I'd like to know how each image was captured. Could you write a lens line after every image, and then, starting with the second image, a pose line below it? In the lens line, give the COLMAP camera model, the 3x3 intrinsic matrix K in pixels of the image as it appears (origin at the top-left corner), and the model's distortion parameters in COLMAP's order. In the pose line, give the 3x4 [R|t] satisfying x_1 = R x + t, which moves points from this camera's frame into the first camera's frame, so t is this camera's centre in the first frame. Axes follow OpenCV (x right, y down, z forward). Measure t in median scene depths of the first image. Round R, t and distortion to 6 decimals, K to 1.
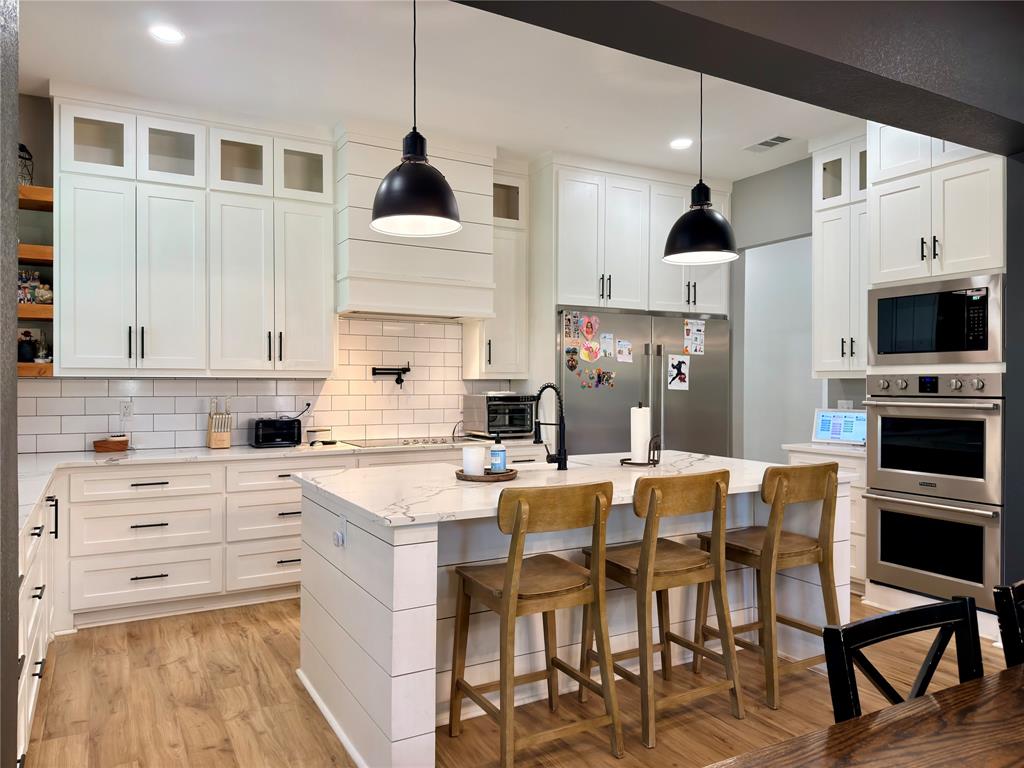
lens RADIAL K [[727.2, 0, 509.9], [0, 727.2, 383.6], [0, 0, 1]] dist [0.062681, -0.015060]
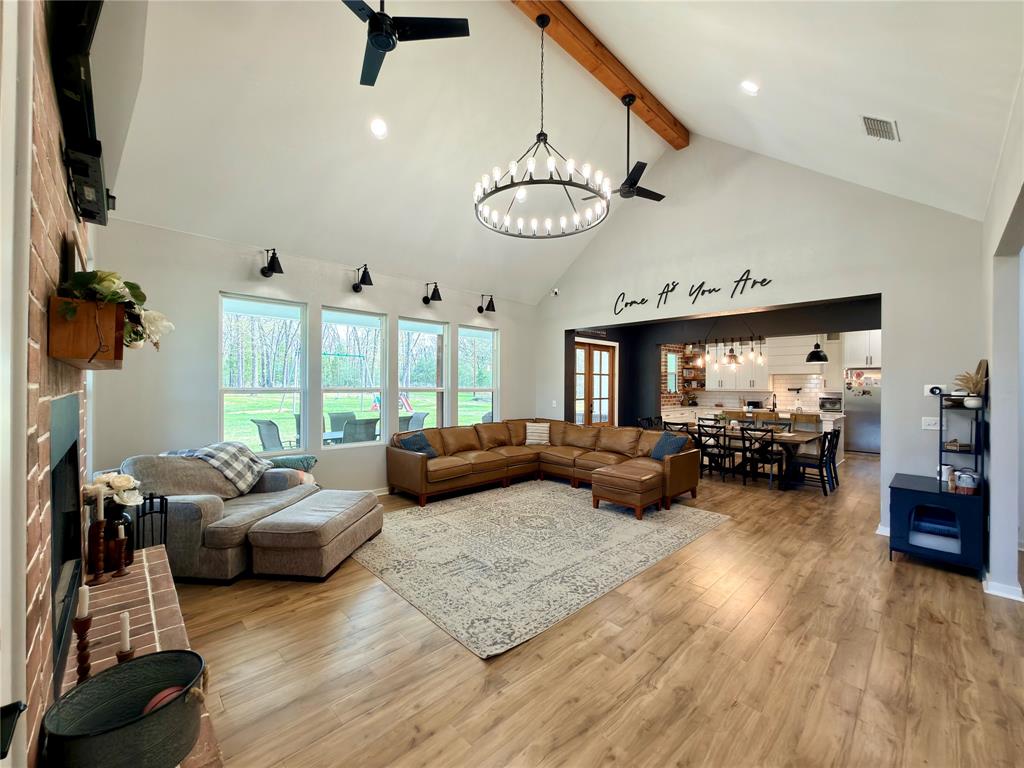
lens RADIAL K [[408.9, 0, 513.0], [0, 408.9, 386.4], [0, 0, 1]] dist [0.001244, -0.000068]
pose [[0.259068, 0.004519, -0.965848, 1.514338], [0.001237, 0.999987, 0.005011, -0.047937], [0.965858, -0.002493, 0.259059, -0.868346]]
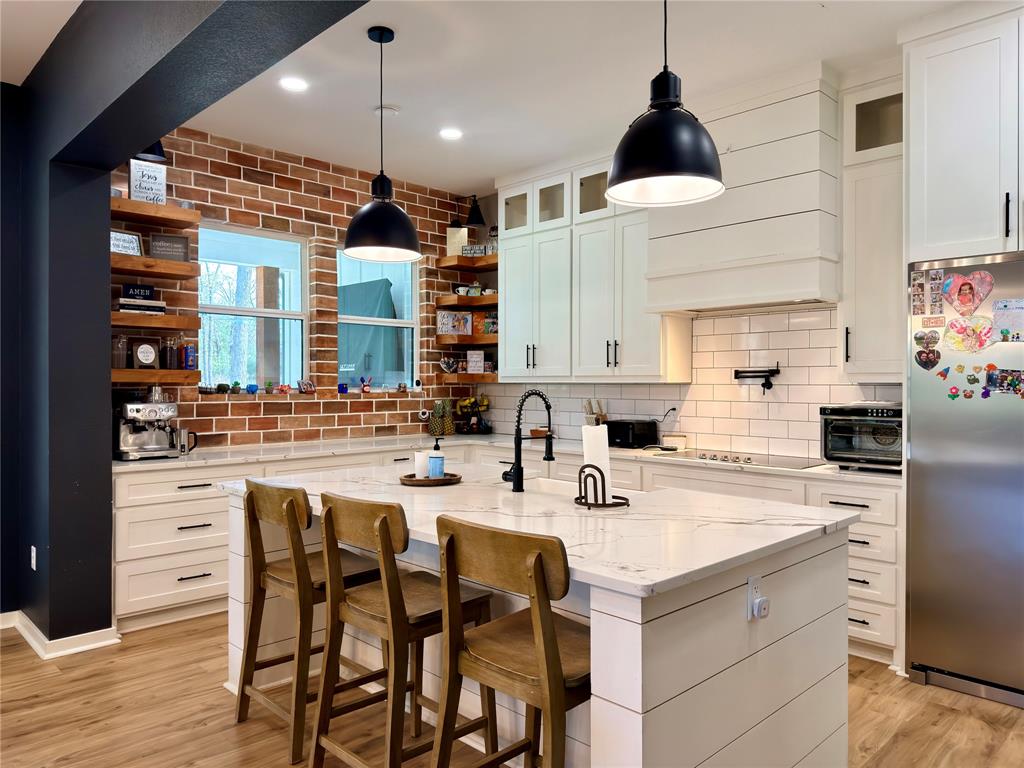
lens RADIAL K [[727.2, 0, 513.5], [0, 727.2, 386.2], [0, 0, 1]] dist [0.062681, -0.015060]
pose [[0.280275, 0.001706, -0.959918, 0.659617], [0.001582, 0.999996, 0.002239, -0.005506], [0.959918, -0.002146, 0.280271, 0.541933]]
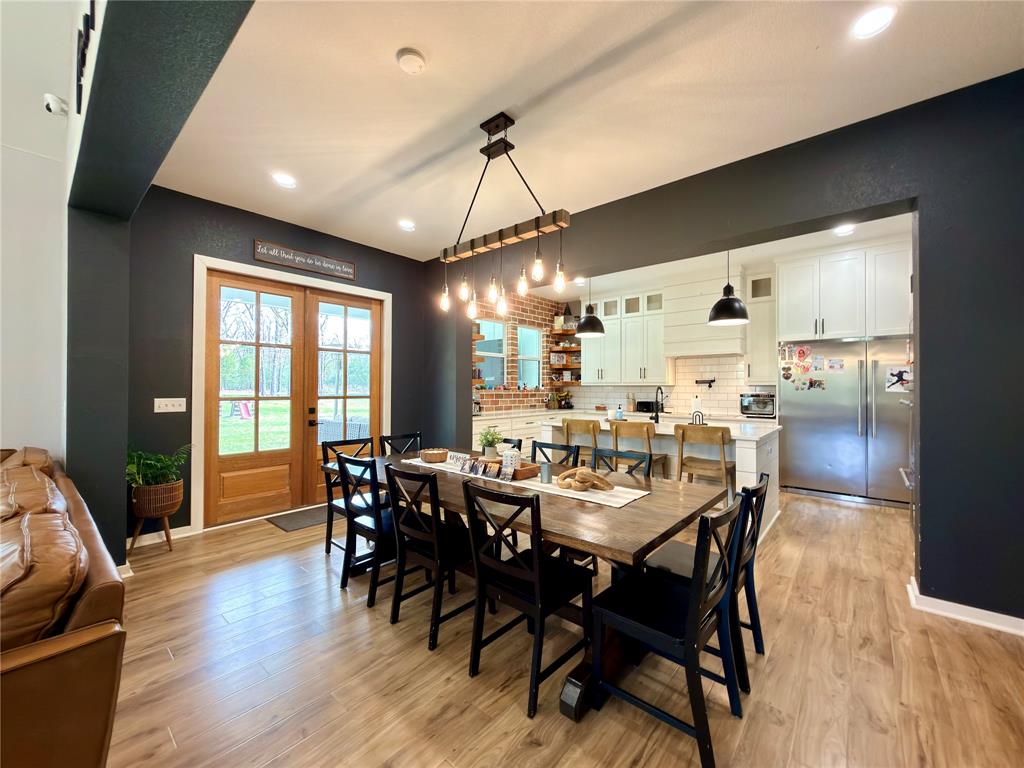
lens RADIAL K [[408.9, 0, 514.6], [0, 408.9, 383.6], [0, 0, 1]] dist [0.001244, -0.000068]
pose [[0.349260, -0.009162, -0.936981, 0.845928], [0.002279, 0.999958, -0.008929, -0.002354], [0.937023, 0.000983, 0.349266, 0.078111]]
